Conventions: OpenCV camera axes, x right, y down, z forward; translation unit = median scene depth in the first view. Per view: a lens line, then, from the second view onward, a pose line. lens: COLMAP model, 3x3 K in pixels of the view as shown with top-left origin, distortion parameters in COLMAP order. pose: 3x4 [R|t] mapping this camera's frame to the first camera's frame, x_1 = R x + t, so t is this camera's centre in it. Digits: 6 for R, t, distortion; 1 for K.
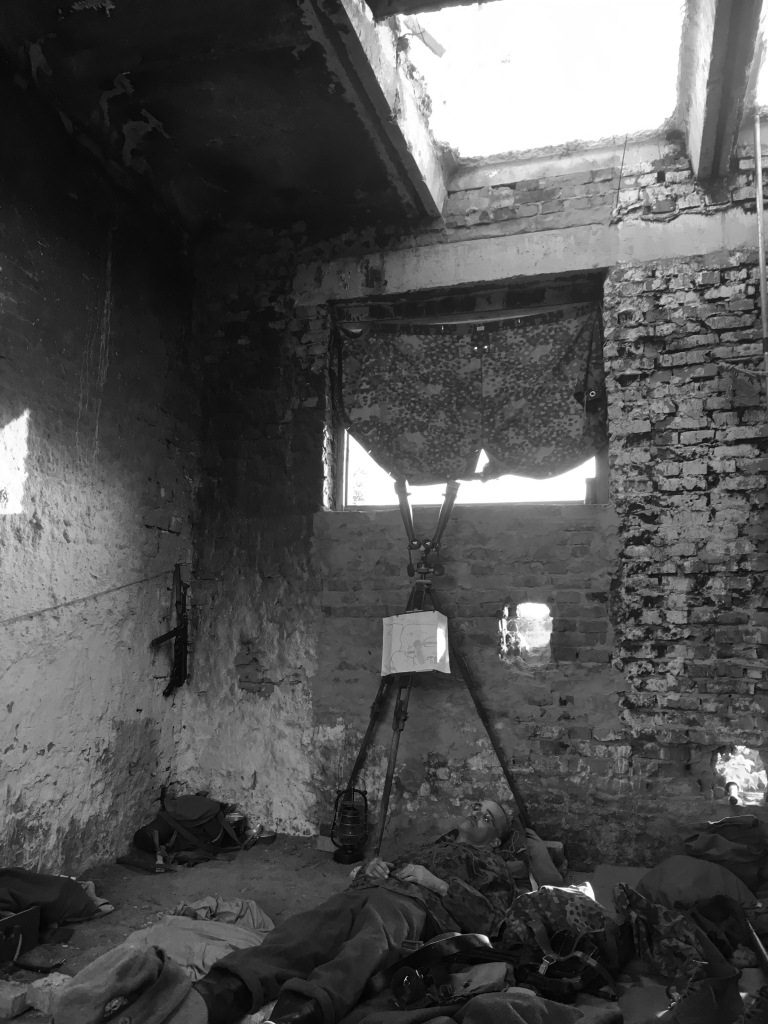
lens RADIAL K [[847.9, 0, 376.7], [0, 847.9, 516.3], [0, 0, 1]] dist [0.079066, -0.109457]
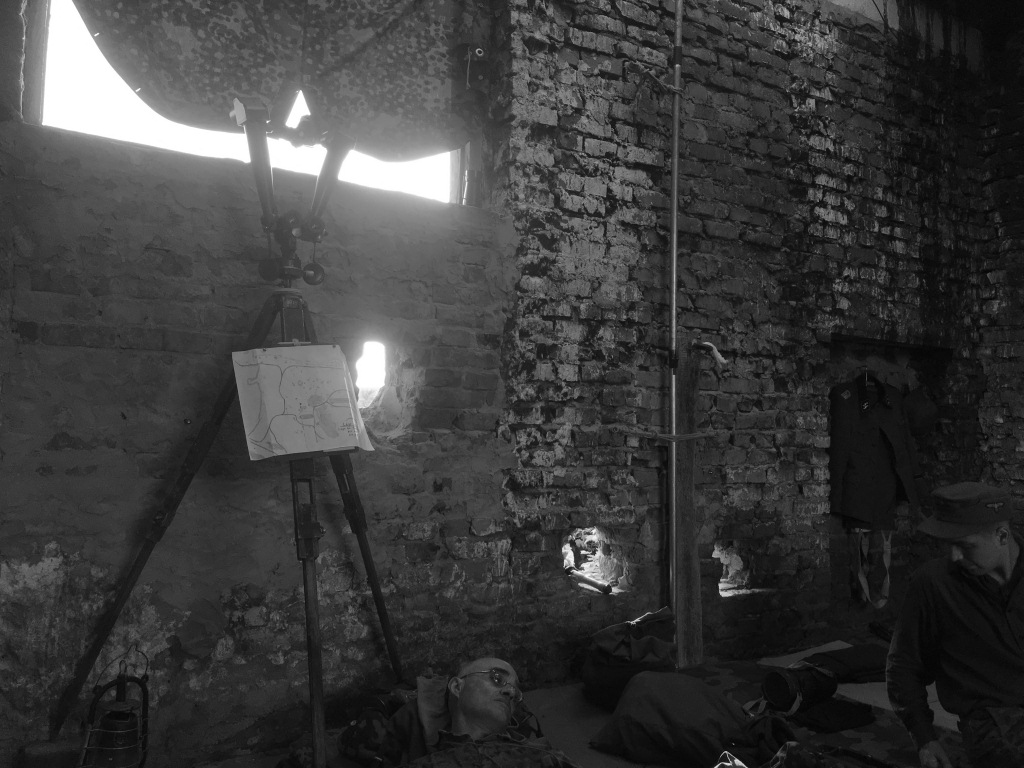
lens RADIAL K [[847.9, 0, 513.2], [0, 847.9, 384.3], [0, 0, 1]] dist [0.079066, -0.109457]
pose [[0.664000, 0.033644, 0.746975, -0.258618], [-0.125105, 0.989904, 0.066622, 0.080134], [-0.737192, -0.137688, 0.661506, 0.502530]]
